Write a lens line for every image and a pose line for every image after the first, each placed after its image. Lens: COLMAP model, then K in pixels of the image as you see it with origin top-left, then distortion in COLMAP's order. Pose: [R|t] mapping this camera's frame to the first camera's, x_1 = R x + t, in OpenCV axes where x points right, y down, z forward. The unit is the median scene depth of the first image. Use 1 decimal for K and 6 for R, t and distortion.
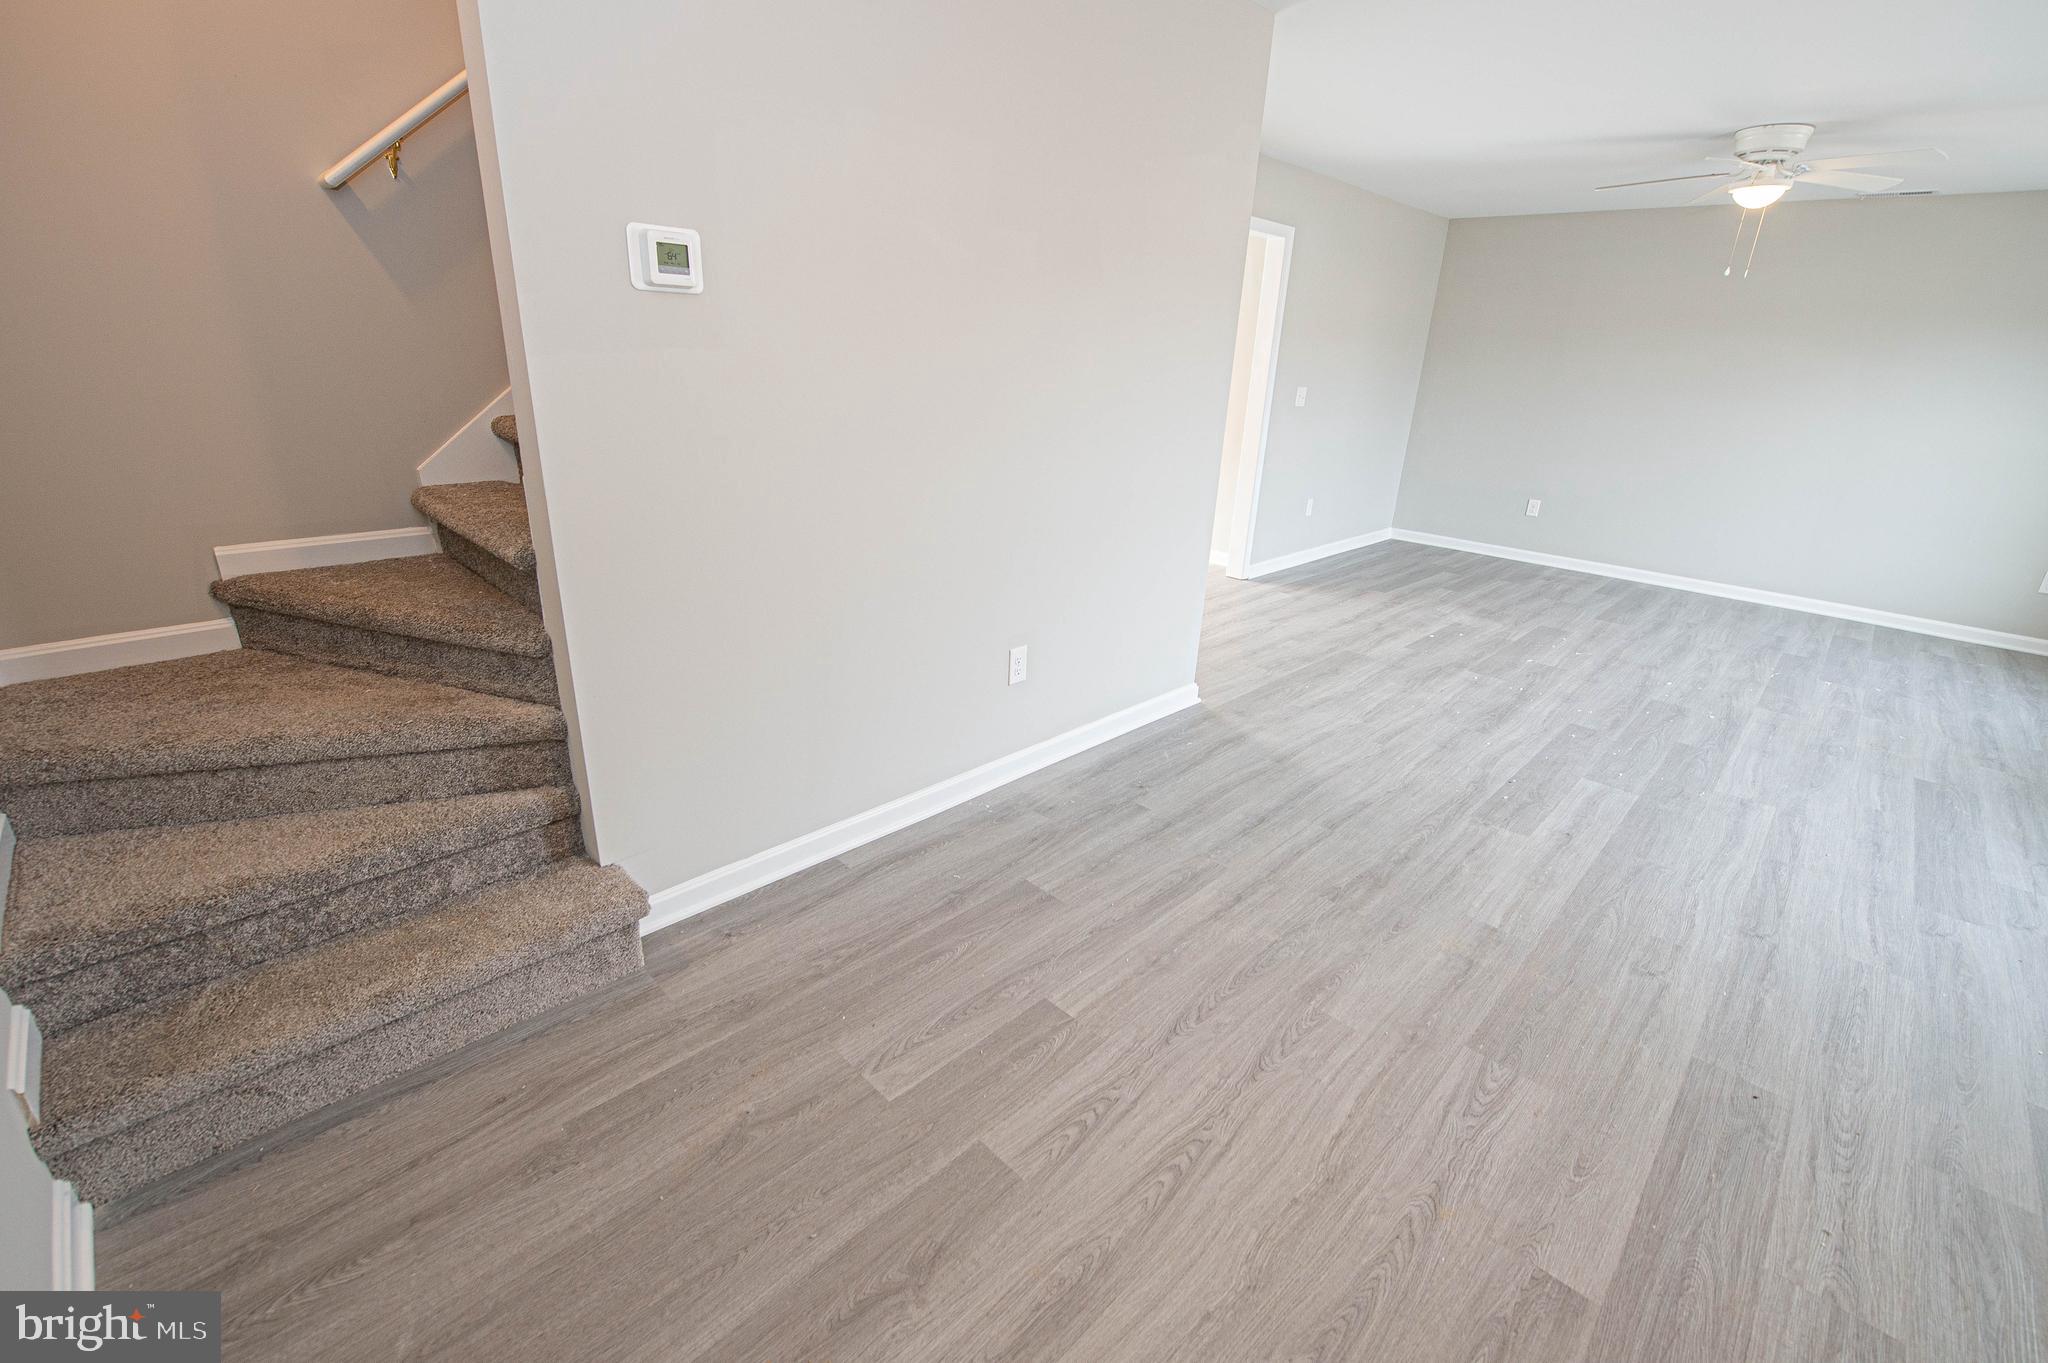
lens RADIAL K [[872.0, 0, 1013.0], [0, 872.0, 682.2], [0, 0, 1]] dist [-0.016481, -0.001707]
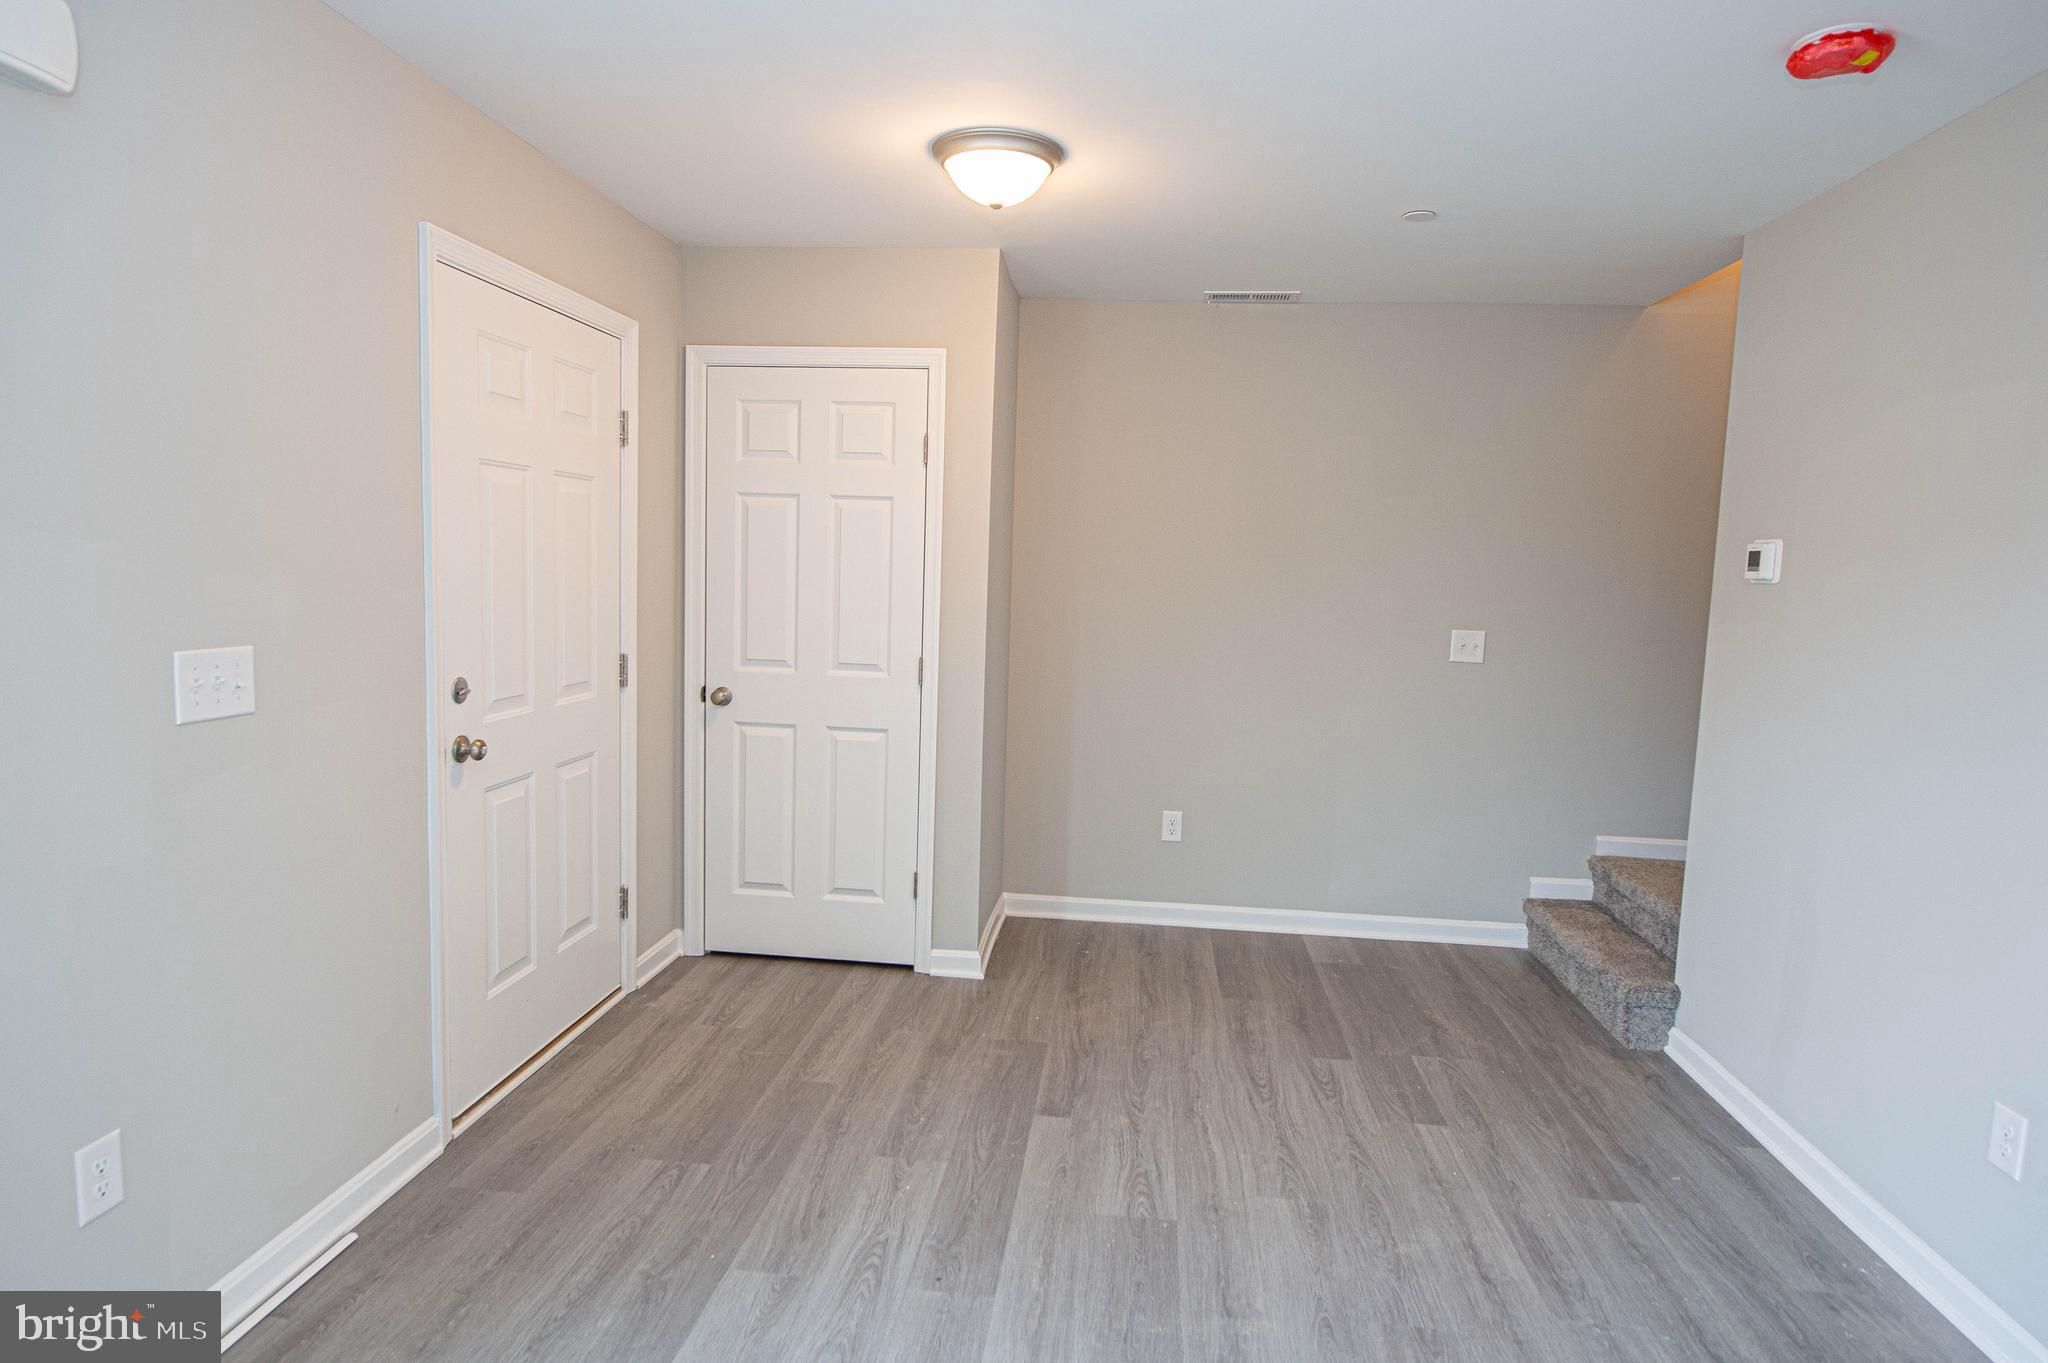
lens RADIAL K [[1150.4, 0, 1021.9], [0, 1150.4, 678.8], [0, 0, 1]] dist [-0.001364, 0.000004]
pose [[-0.777081, -0.005738, -0.629374, 0.783203], [-0.283995, 0.895575, 0.342480, -0.290430], [0.561686, 0.444874, -0.697564, 0.802755]]
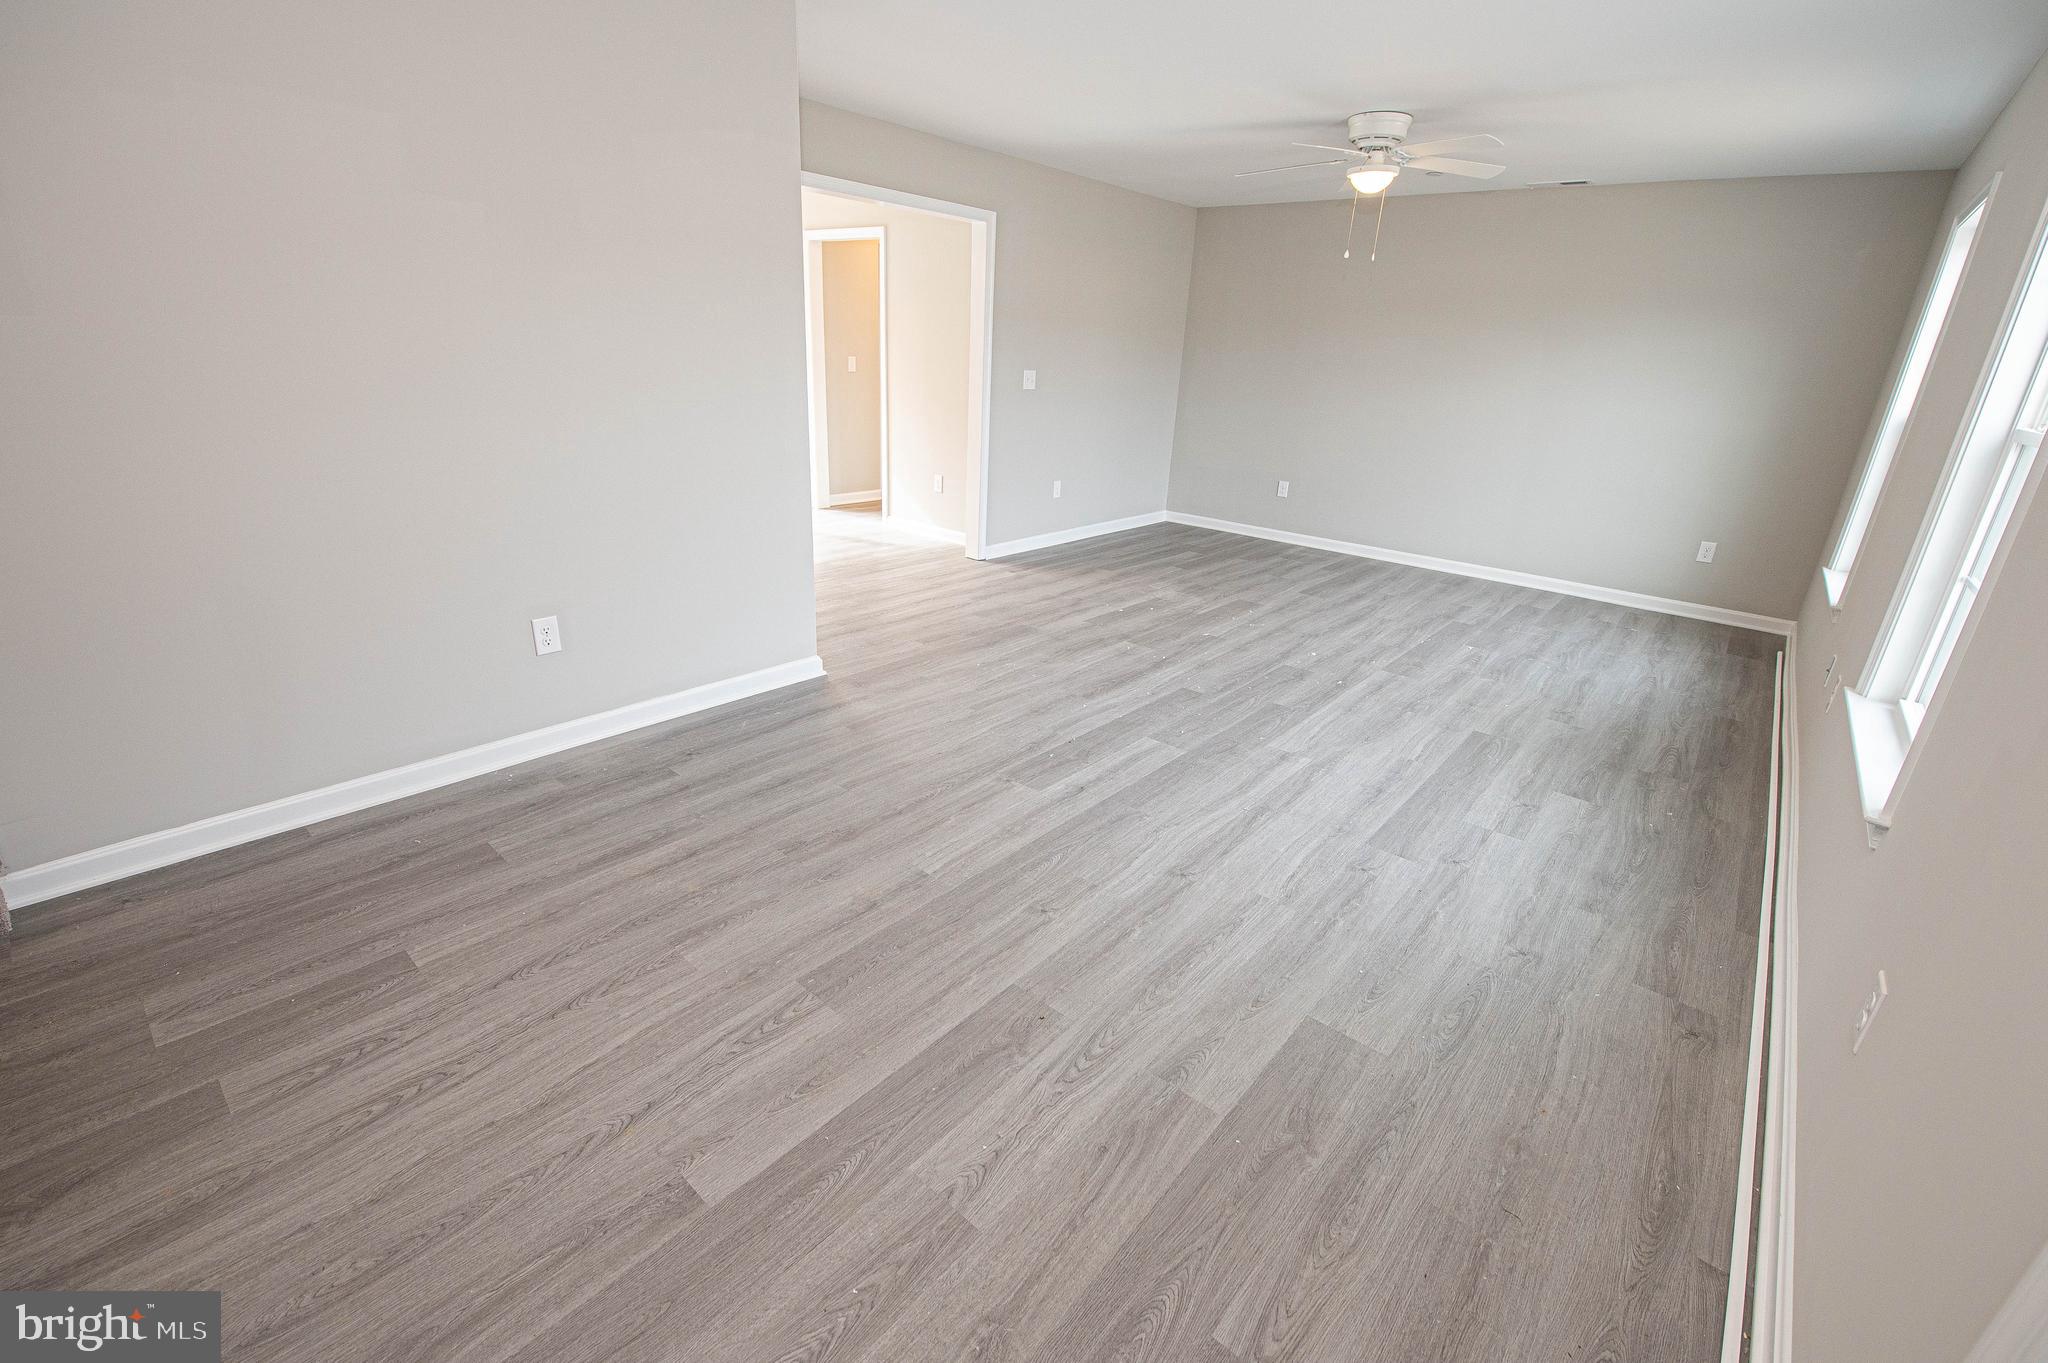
lens RADIAL K [[872.0, 0, 1013.0], [0, 872.0, 682.2], [0, 0, 1]] dist [-0.016481, -0.001707]
pose [[0.997533, -0.020471, 0.067148, 0.371431], [0.020093, 0.999778, 0.006302, 0.030295], [-0.067262, -0.004937, 0.997723, -0.031276]]
